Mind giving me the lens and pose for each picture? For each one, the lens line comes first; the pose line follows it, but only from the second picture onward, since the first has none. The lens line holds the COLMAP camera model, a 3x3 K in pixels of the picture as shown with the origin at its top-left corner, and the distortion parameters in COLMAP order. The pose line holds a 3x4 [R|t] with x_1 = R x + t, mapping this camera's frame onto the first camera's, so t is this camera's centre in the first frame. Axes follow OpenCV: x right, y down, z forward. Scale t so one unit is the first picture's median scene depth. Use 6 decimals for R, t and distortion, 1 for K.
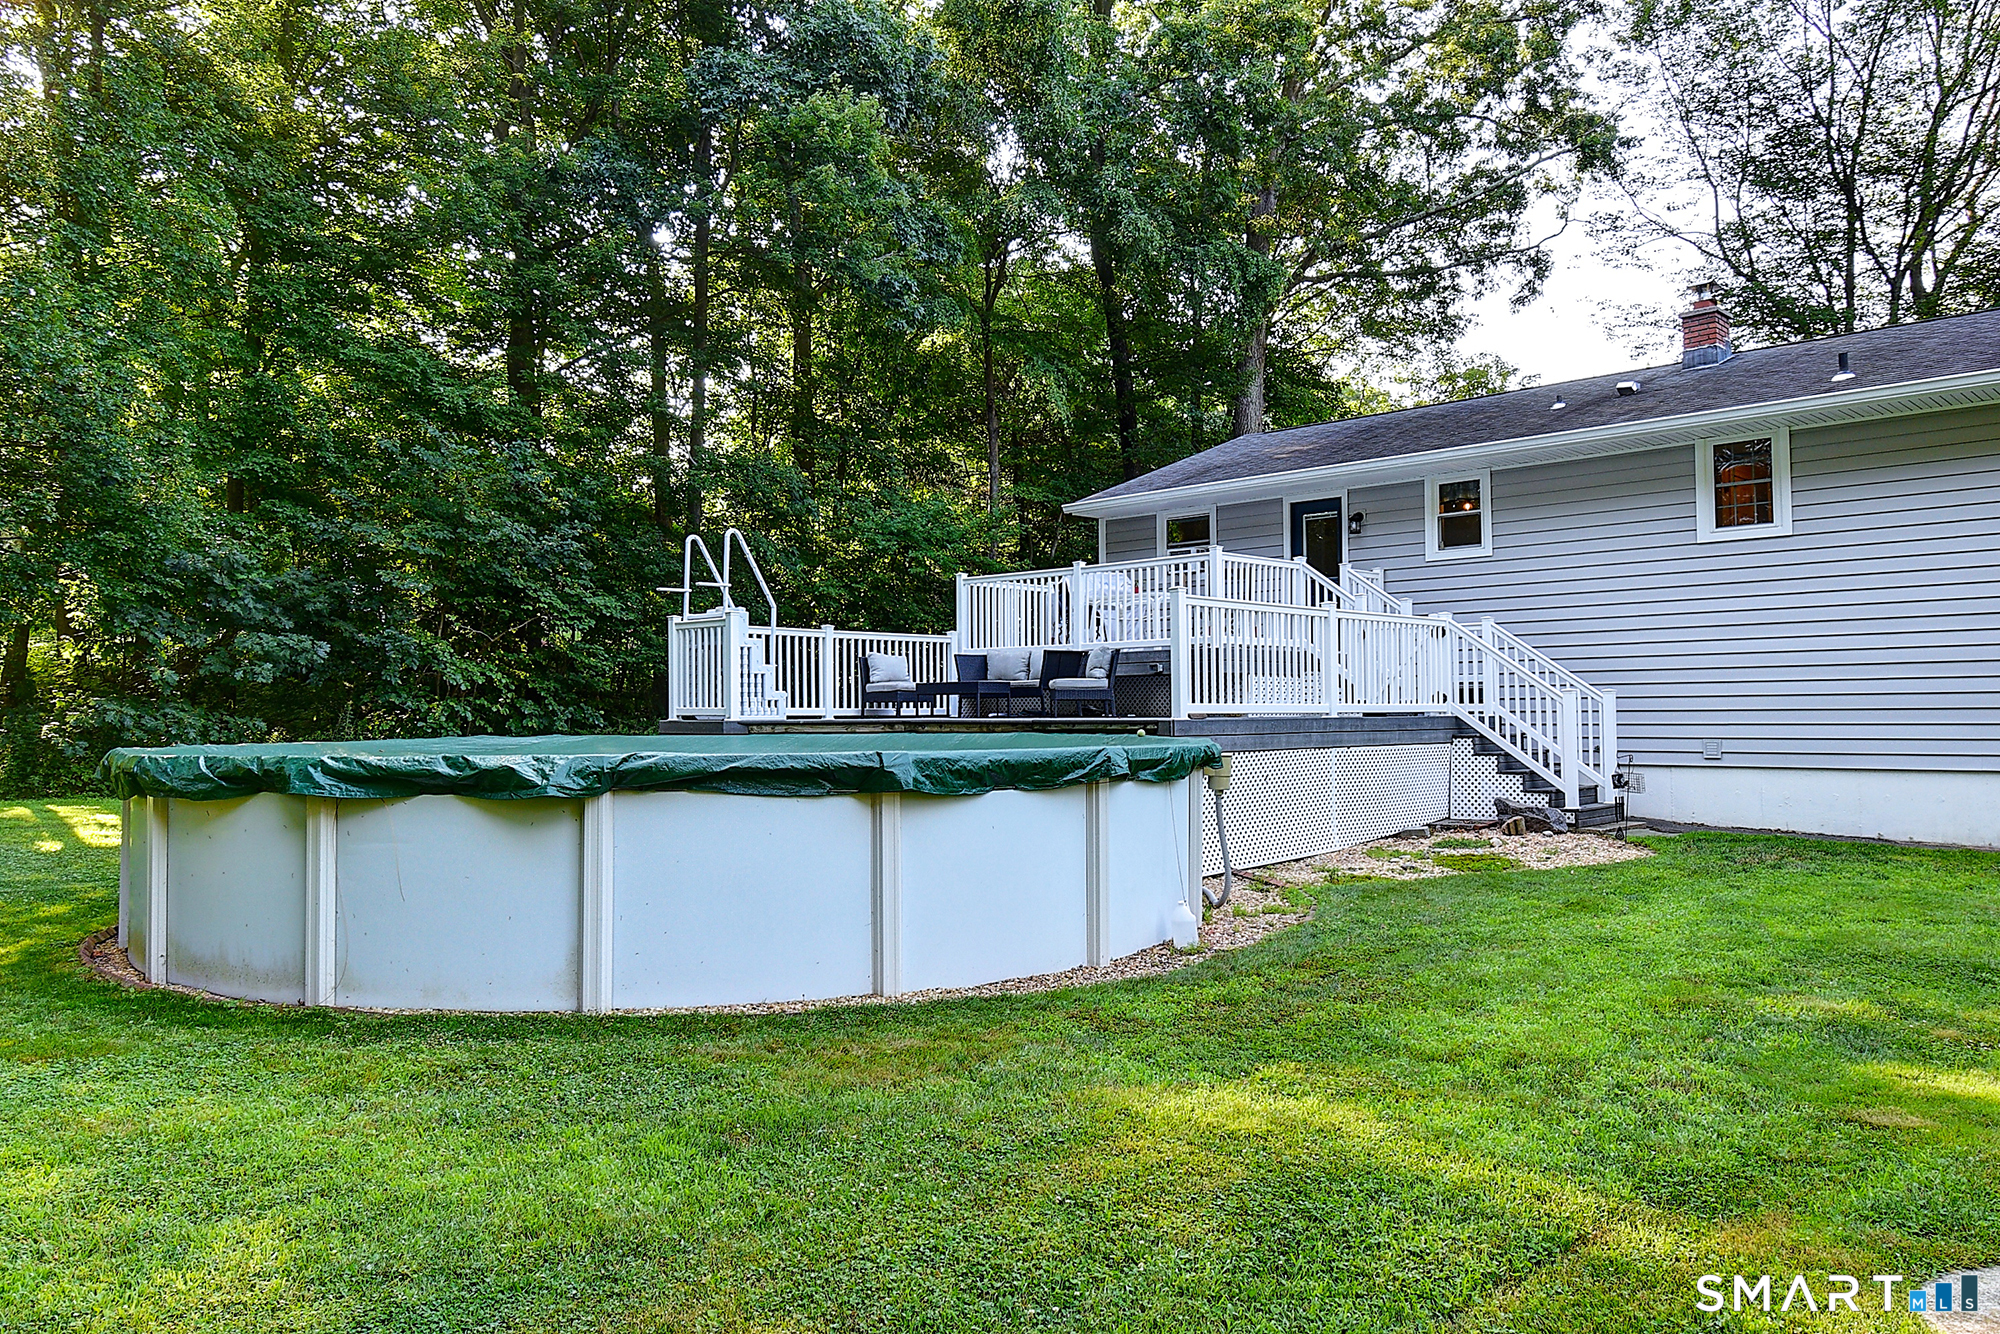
lens RADIAL K [[1373.5, 0, 1000.0], [0, 1373.5, 667.0], [0, 0, 1]] dist [-0.000146, 0.000221]
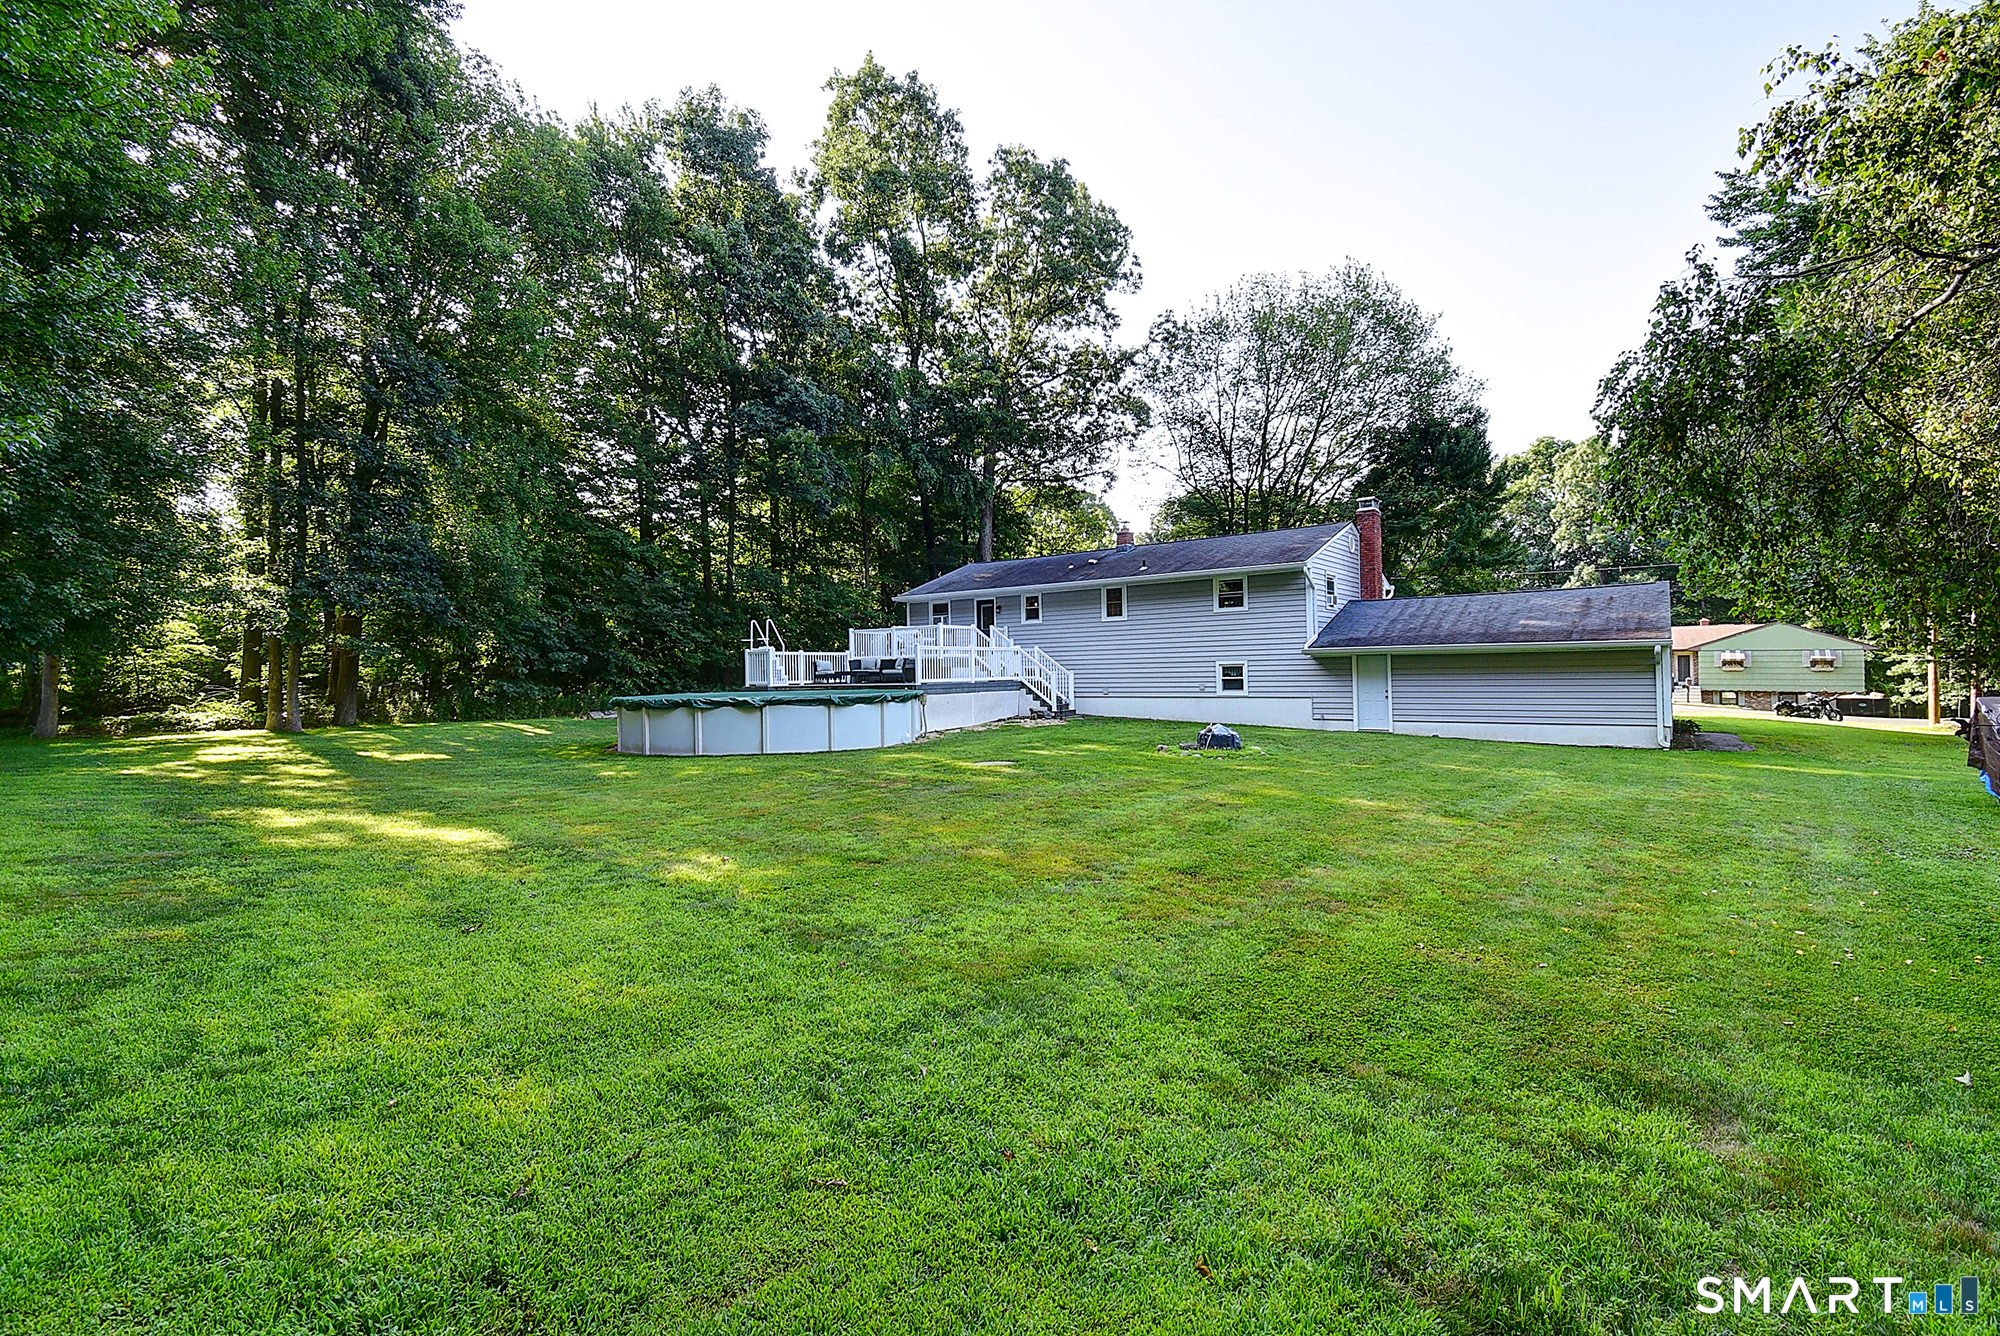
lens RADIAL K [[880.9, 0, 1000.0], [0, 880.9, 668.0], [0, 0, 1]] dist [-0.041120, -0.000306]
pose [[0.991090, -0.012711, 0.132589, 0.034450], [0.009012, 0.999554, 0.028458, -0.043497], [-0.132892, -0.027009, 0.990763, -0.810246]]
